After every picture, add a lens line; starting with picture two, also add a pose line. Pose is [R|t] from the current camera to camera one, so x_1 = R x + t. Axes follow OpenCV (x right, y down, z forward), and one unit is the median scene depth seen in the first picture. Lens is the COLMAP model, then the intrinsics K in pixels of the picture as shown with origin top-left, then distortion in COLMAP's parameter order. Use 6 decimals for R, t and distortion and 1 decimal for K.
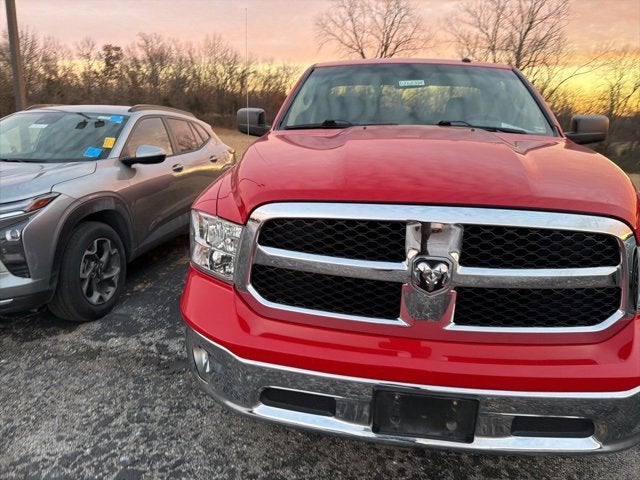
lens RADIAL K [[455.2, 0, 319.3], [0, 455.2, 238.6], [0, 0, 1]] dist [0.021039, -0.027914]
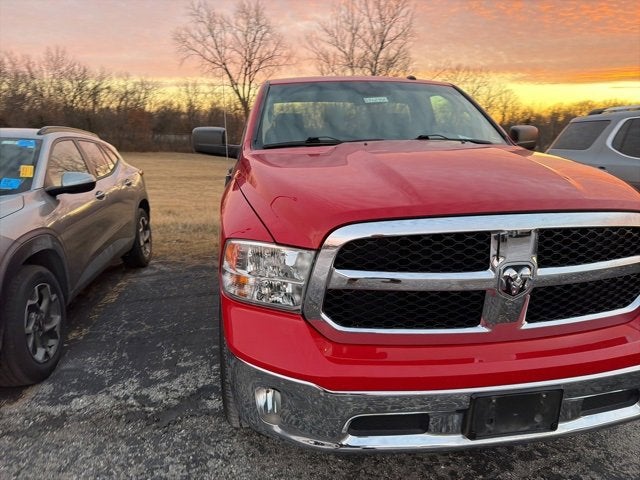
lens RADIAL K [[455.2, 0, 320.9], [0, 455.2, 239.6], [0, 0, 1]] dist [0.021039, -0.027914]
pose [[0.958584, -0.092192, 0.269475, -0.261765], [0.099820, 0.994897, -0.014710, -0.023571], [-0.266744, 0.041000, 0.962895, 0.052907]]
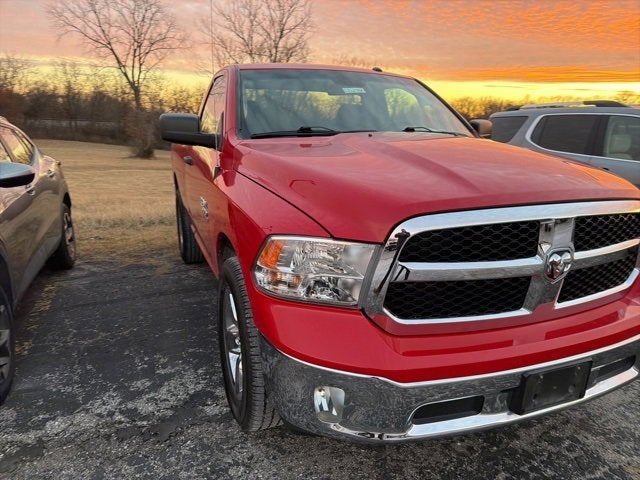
lens RADIAL K [[455.2, 0, 321.1], [0, 455.2, 243.4], [0, 0, 1]] dist [0.021039, -0.027914]
pose [[0.874333, -0.132808, 0.466801, -0.453250], [0.129603, 0.990793, 0.039138, -0.052911], [-0.467701, 0.026279, 0.883496, 0.147033]]
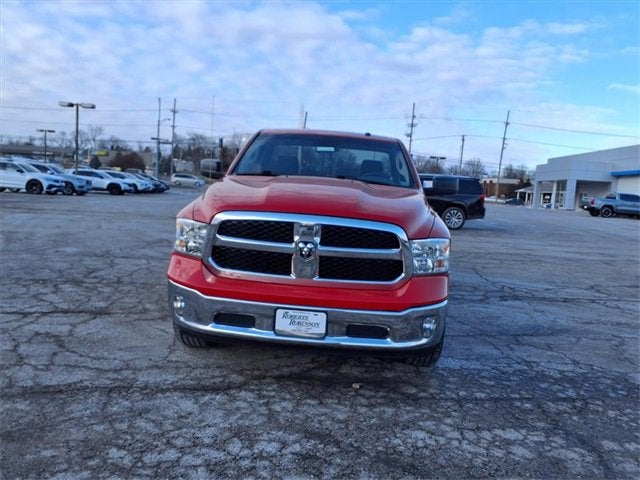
lens RADIAL K [[524.2, 0, 320.7], [0, 524.2, 239.9], [0, 0, 1]] dist [0.009586, -0.027026]
pose [[0.995430, 0.042305, 0.085606, 0.064521], [-0.031497, 0.991797, -0.123885, 0.179281], [-0.090145, 0.120623, 0.988597, -0.709424]]
